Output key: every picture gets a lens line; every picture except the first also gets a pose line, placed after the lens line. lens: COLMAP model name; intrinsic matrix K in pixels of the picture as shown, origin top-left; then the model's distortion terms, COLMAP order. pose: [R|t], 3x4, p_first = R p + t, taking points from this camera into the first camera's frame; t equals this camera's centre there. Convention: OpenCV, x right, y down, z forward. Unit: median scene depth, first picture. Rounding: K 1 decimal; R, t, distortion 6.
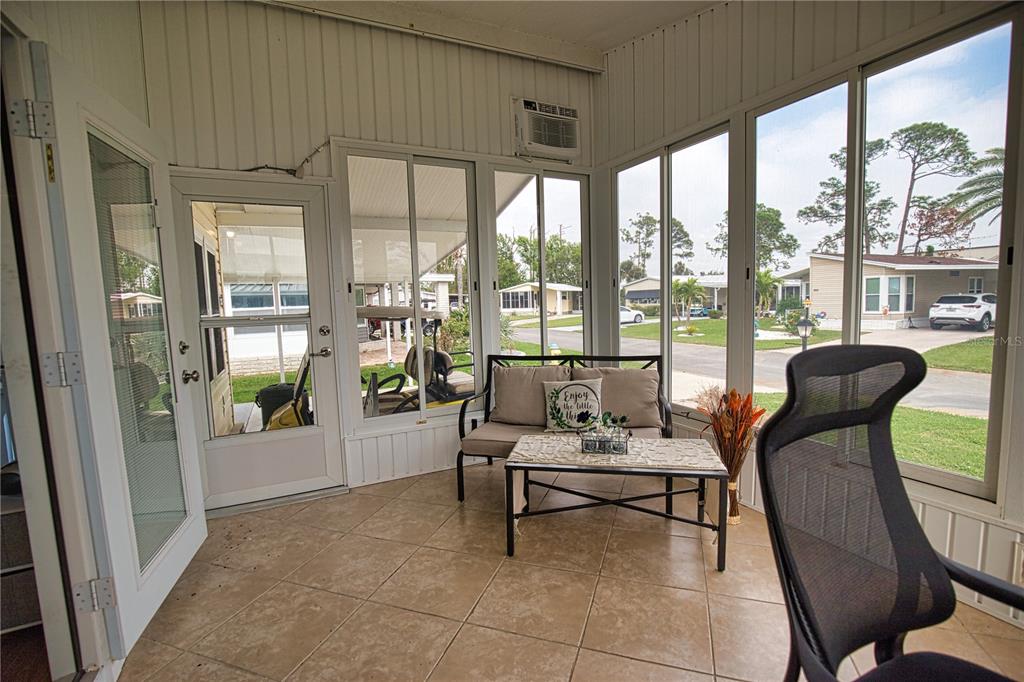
lens RADIAL K [[467.5, 0, 517.0], [0, 467.5, 347.5], [0, 0, 1]] dist [-0.036062, 0.007795]
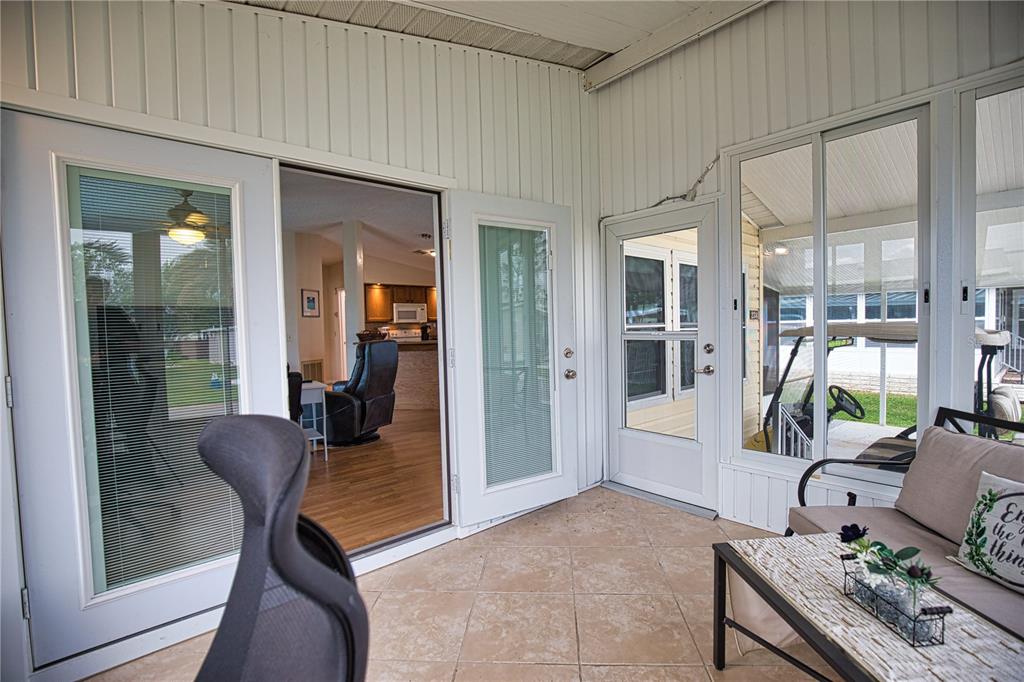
lens RADIAL K [[467.5, 0, 518.6], [0, 467.5, 341.9], [0, 0, 1]] dist [-0.036062, 0.007795]
pose [[0.249073, 0.056236, -0.966851, 0.442503], [-0.081389, 0.995997, 0.036964, -0.053482], [0.965059, 0.069485, 0.252653, 0.360812]]
